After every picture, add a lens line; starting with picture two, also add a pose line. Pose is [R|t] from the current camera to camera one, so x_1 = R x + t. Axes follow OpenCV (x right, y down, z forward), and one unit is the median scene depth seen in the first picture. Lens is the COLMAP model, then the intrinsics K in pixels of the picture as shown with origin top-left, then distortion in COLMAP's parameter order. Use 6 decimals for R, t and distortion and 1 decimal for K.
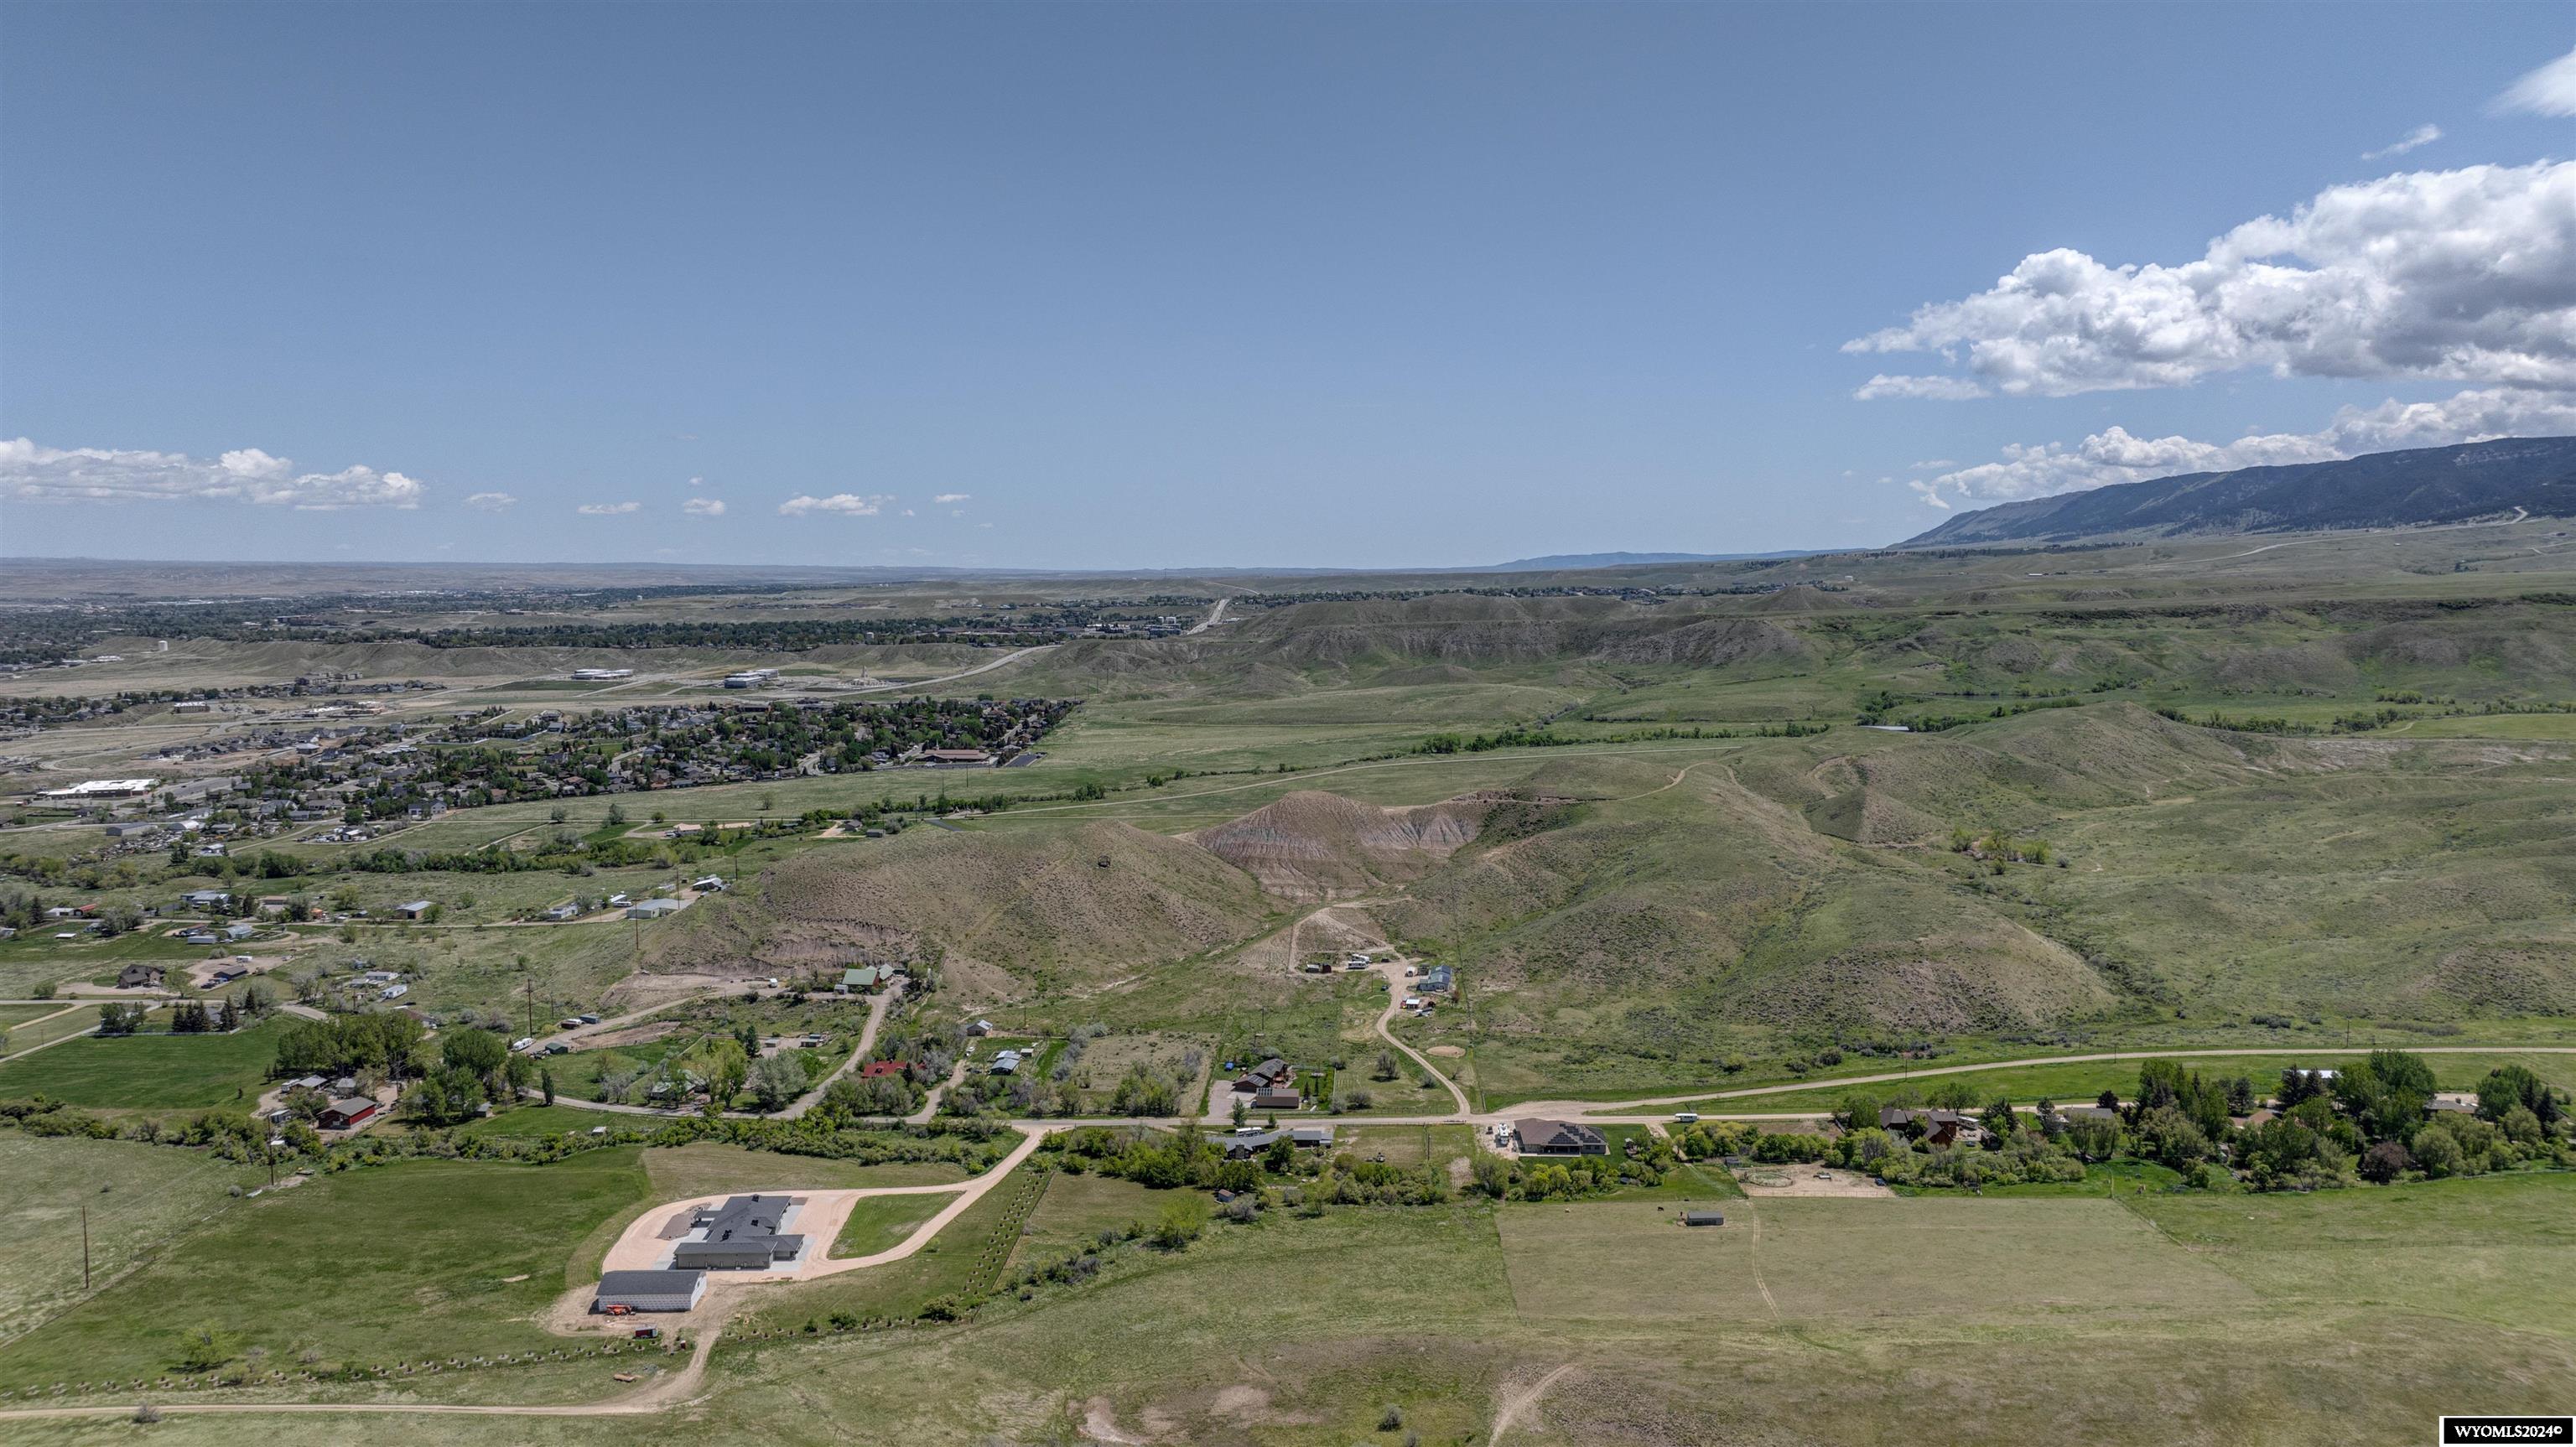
lens RADIAL K [[1823.4, 0, 1296.7], [0, 1823.4, 729.3], [0, 0, 1]] dist [-0.042670, 0.060180]
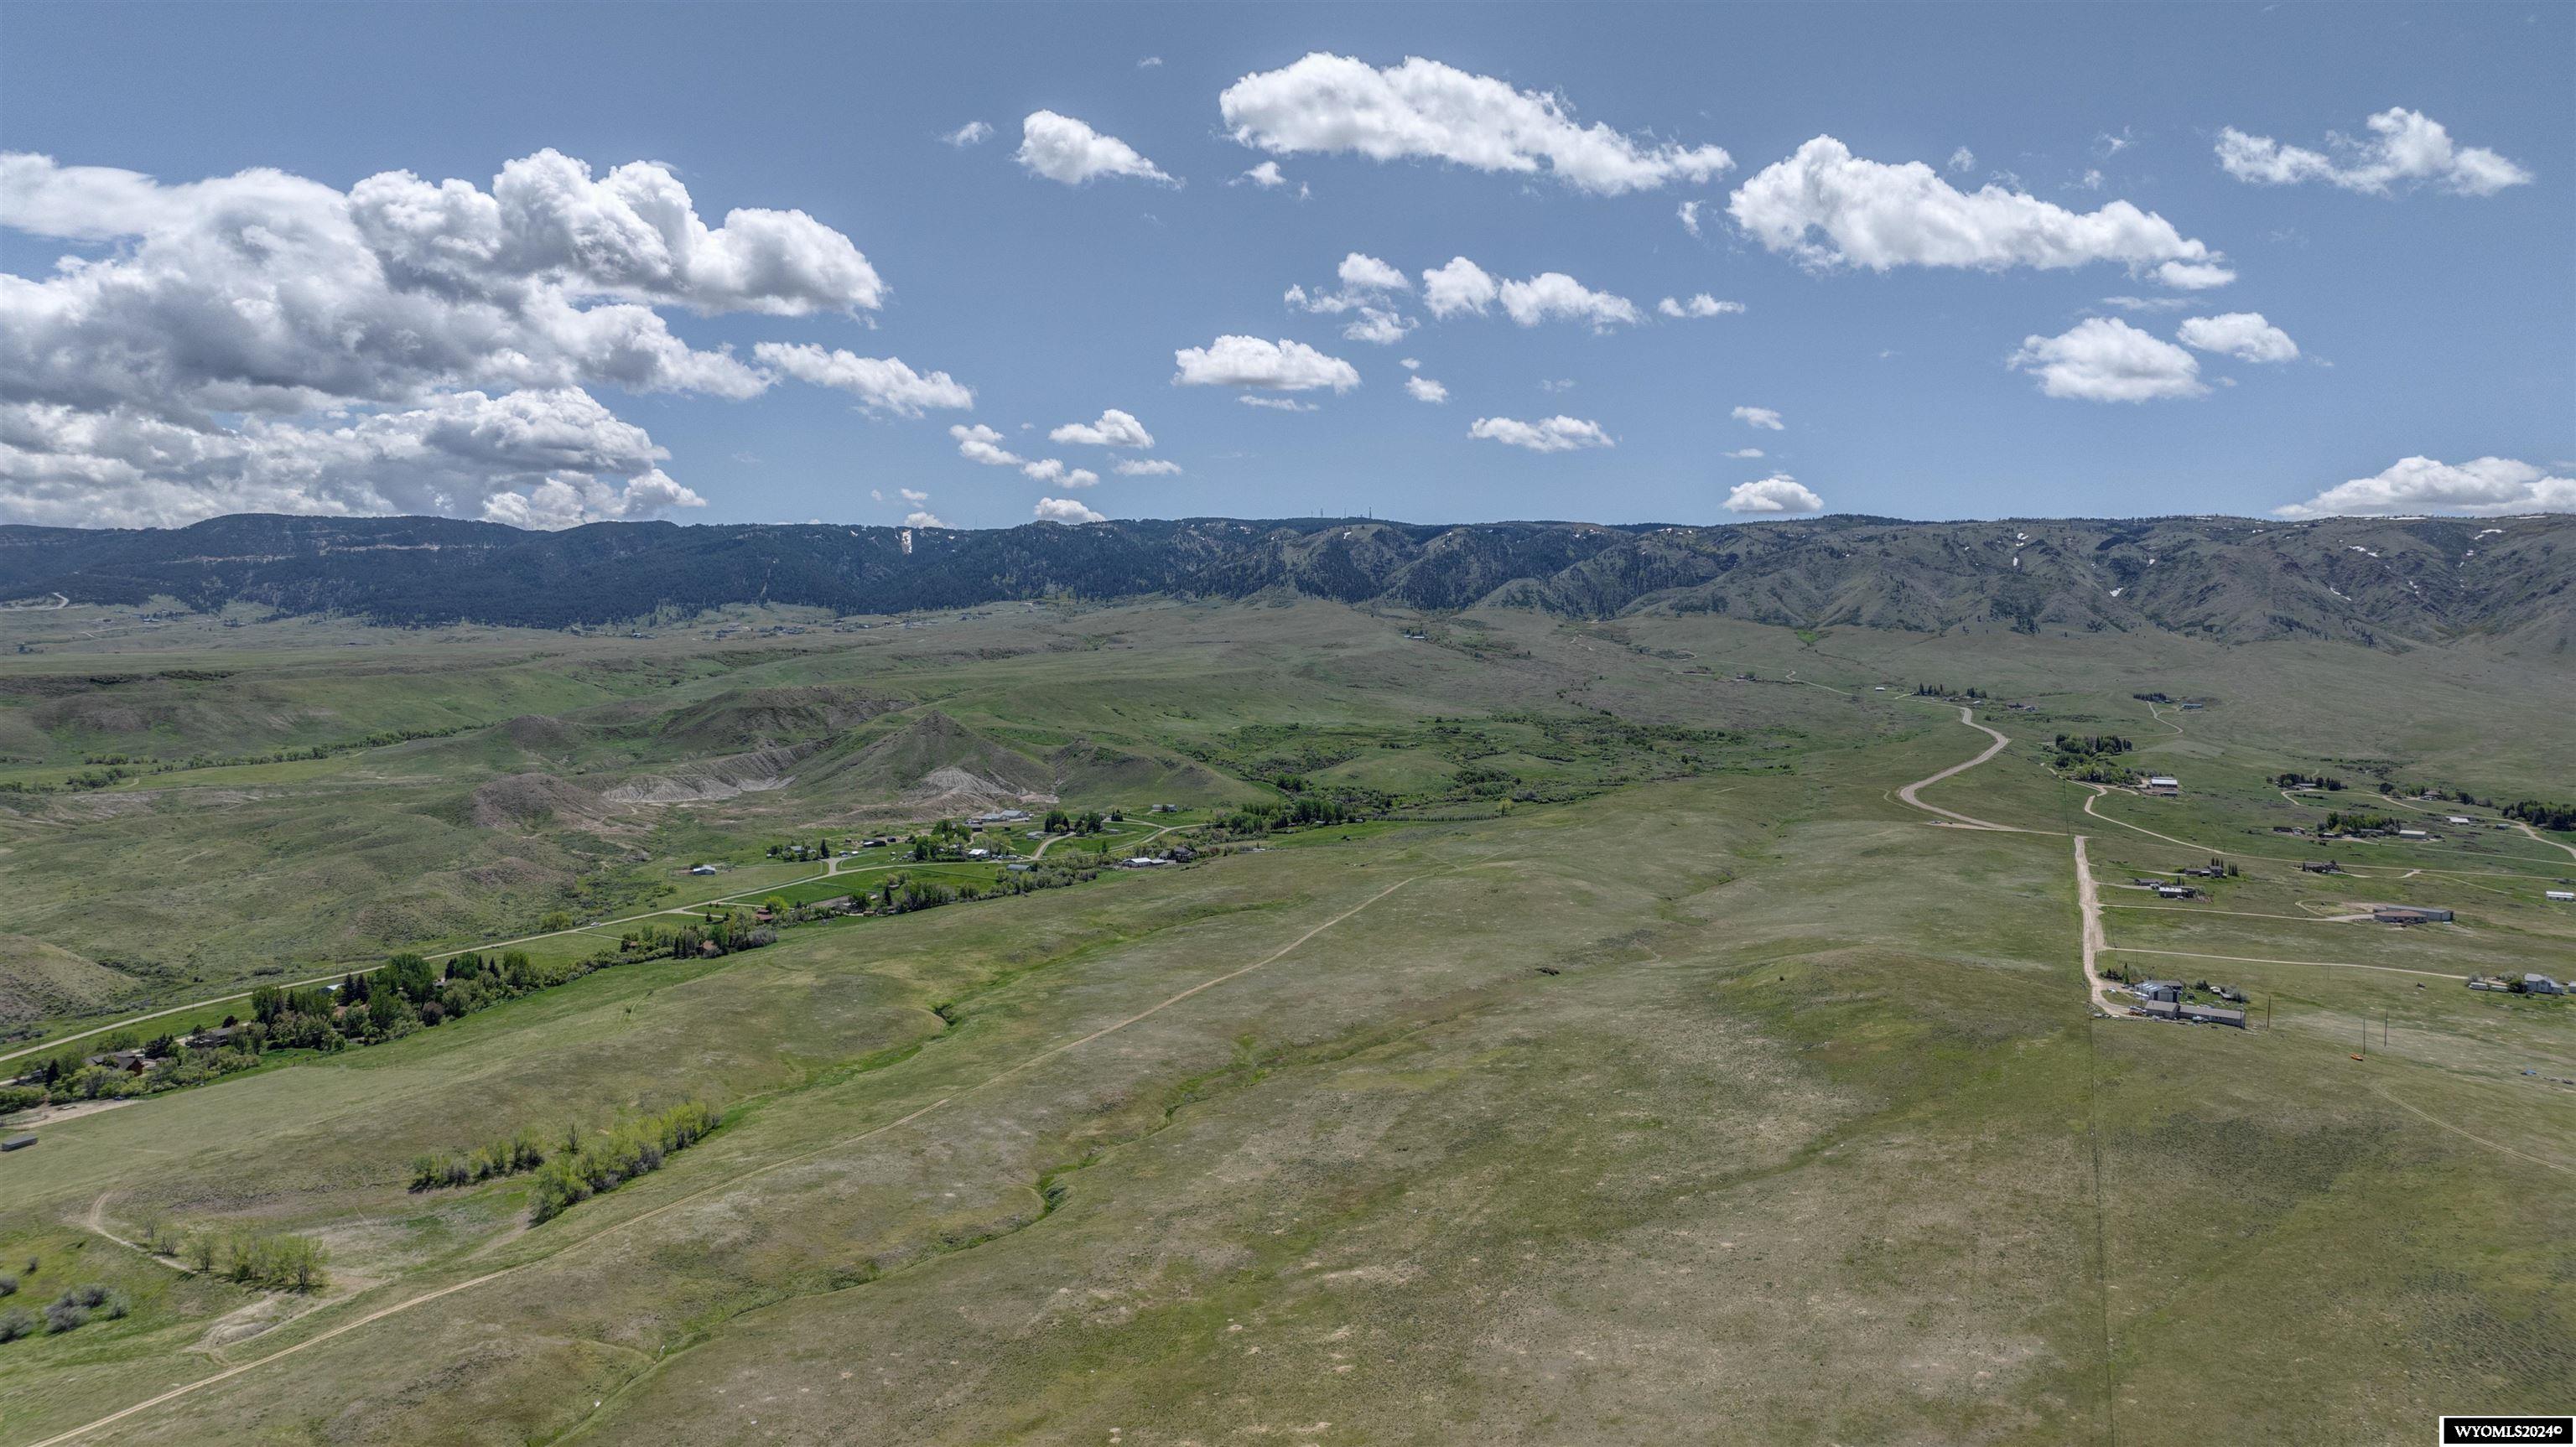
lens RADIAL K [[1812.0, 0, 1289.0], [0, 1812.0, 718.0], [0, 0, 1]] dist [-0.017913, 0.002487]
pose [[0.345973, -0.018400, 0.938064, -0.177431], [0.068676, 0.997622, -0.005760, 0.013106], [-0.935728, 0.066415, 0.346414, -0.073514]]
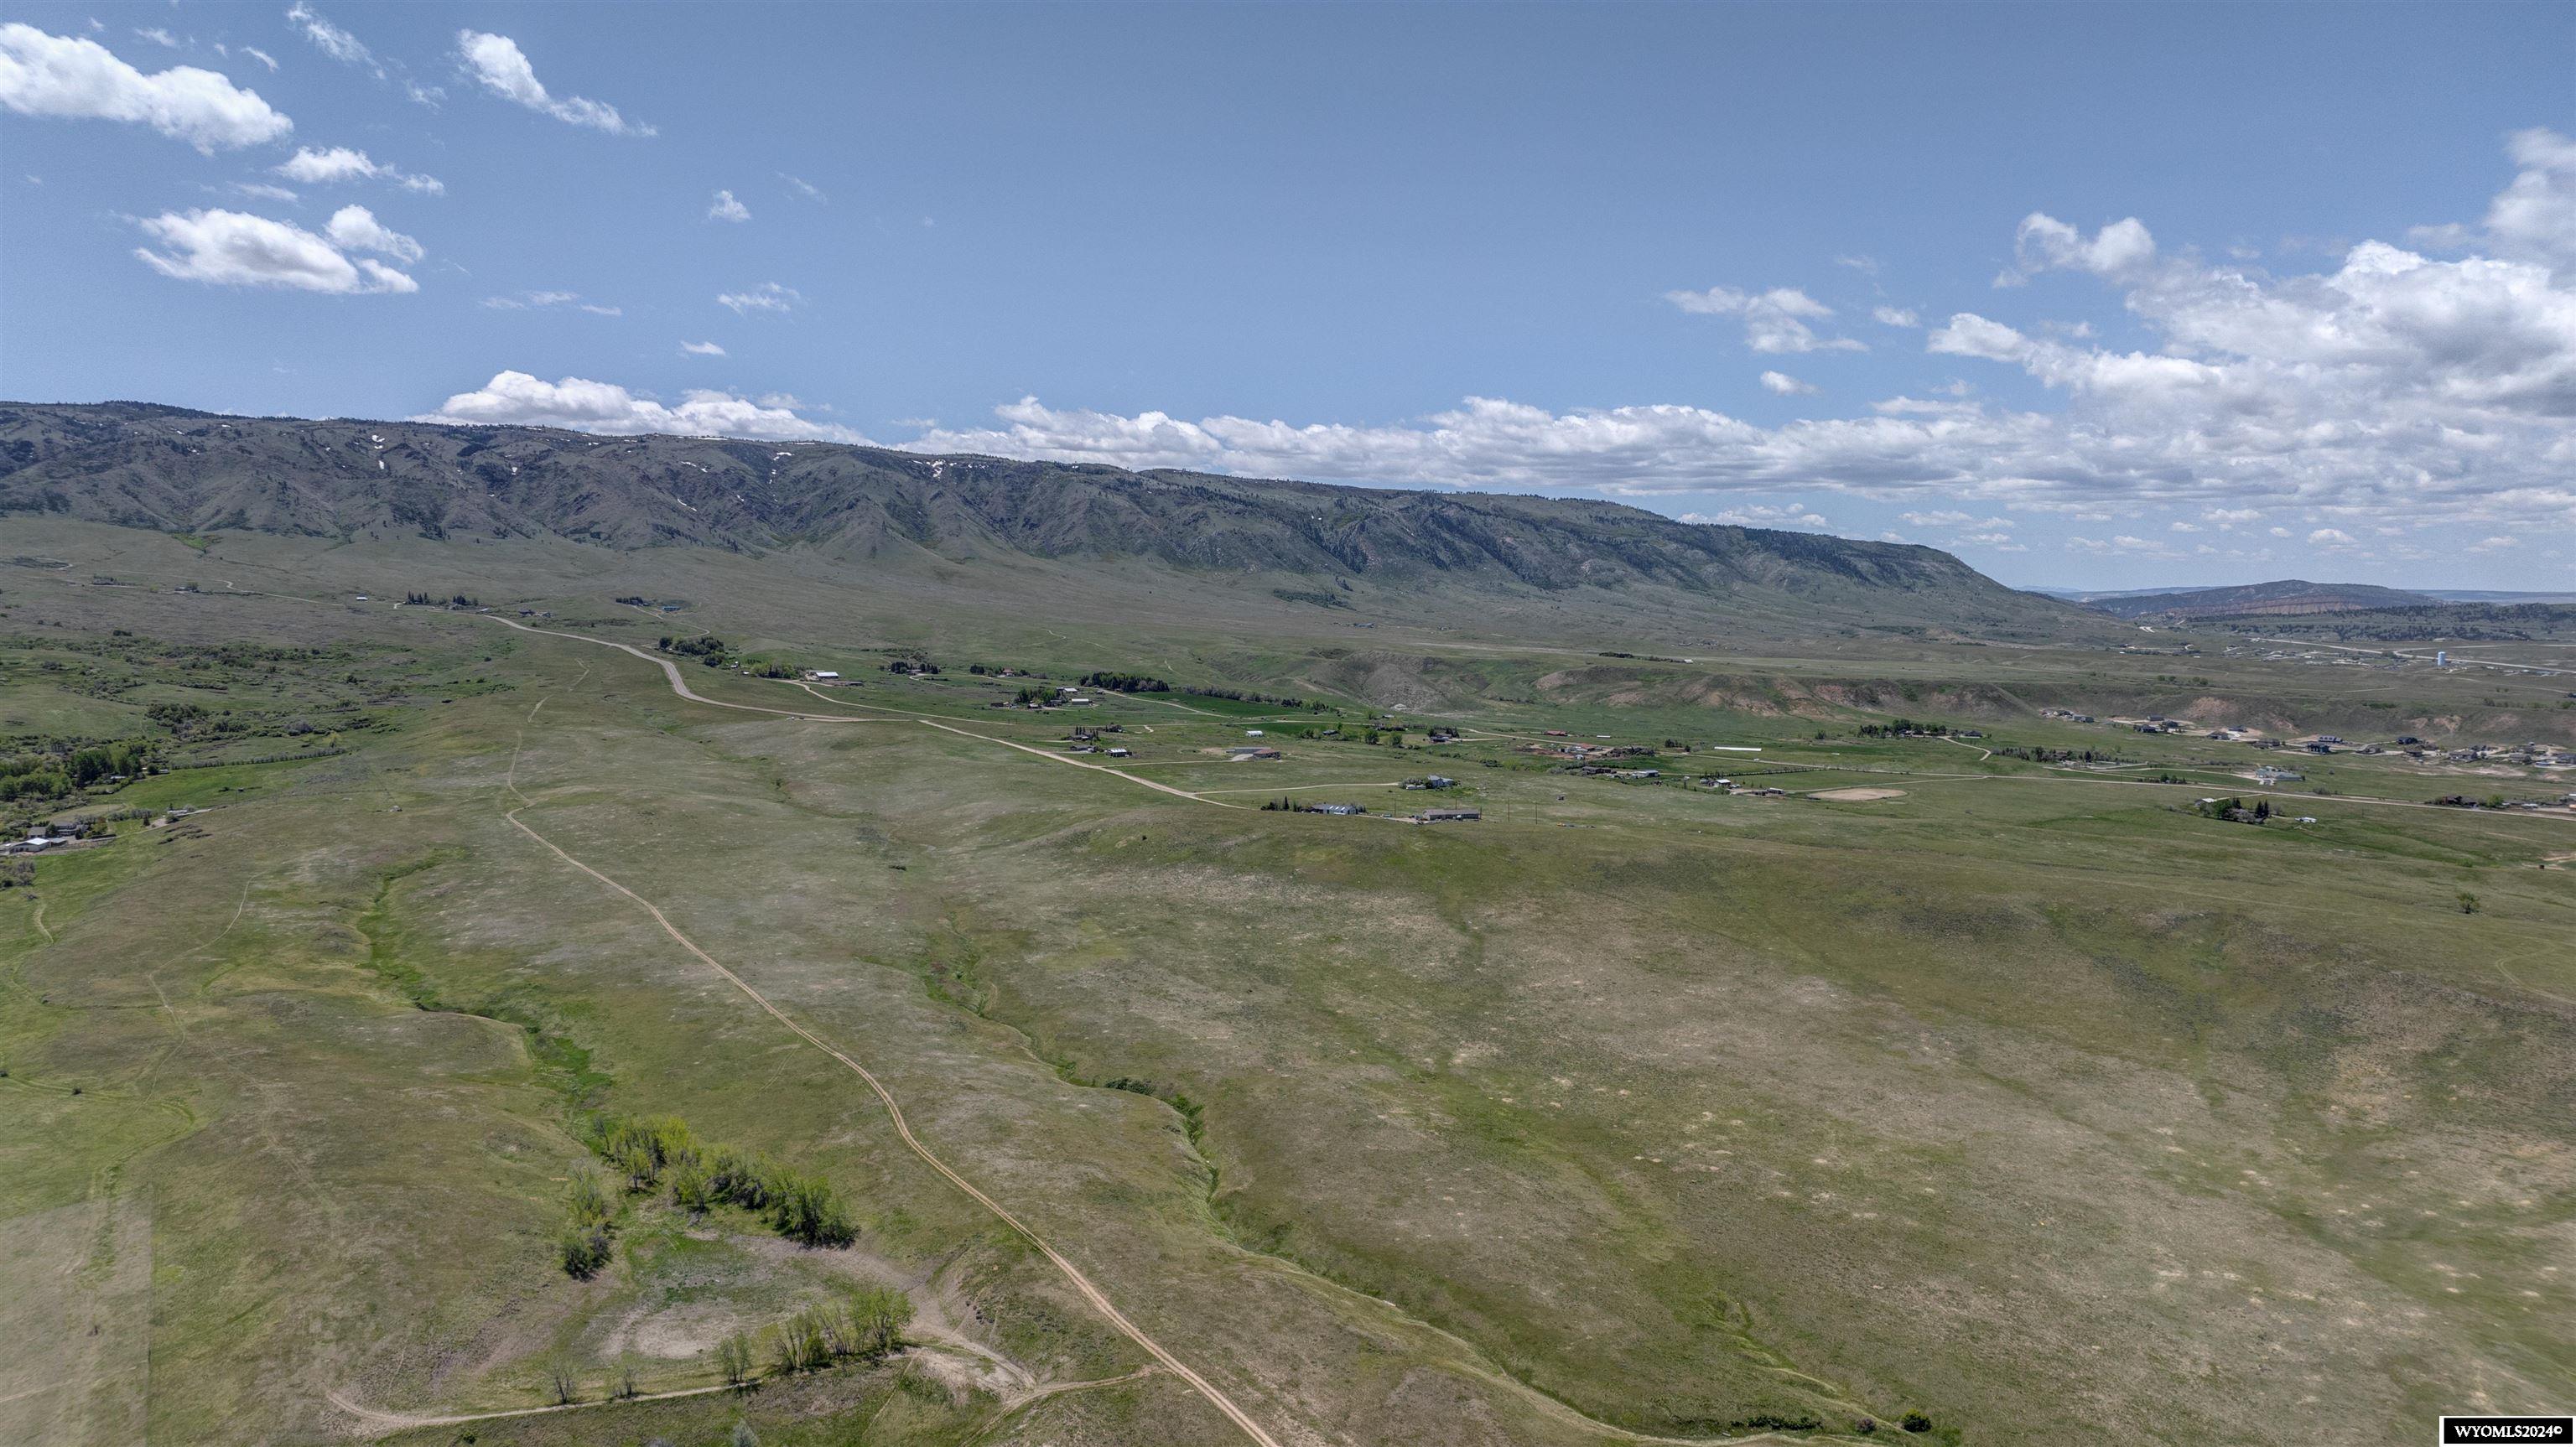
lens RADIAL K [[1812.7, 0, 1320.1], [0, 1812.7, 725.2], [0, 0, 1]] dist [-0.074176, 0.077260]
pose [[-0.576882, -0.061887, 0.814479, -0.187958], [0.071972, 0.989396, 0.126155, -0.014927], [-0.813650, 0.131396, -0.566311, 0.230098]]
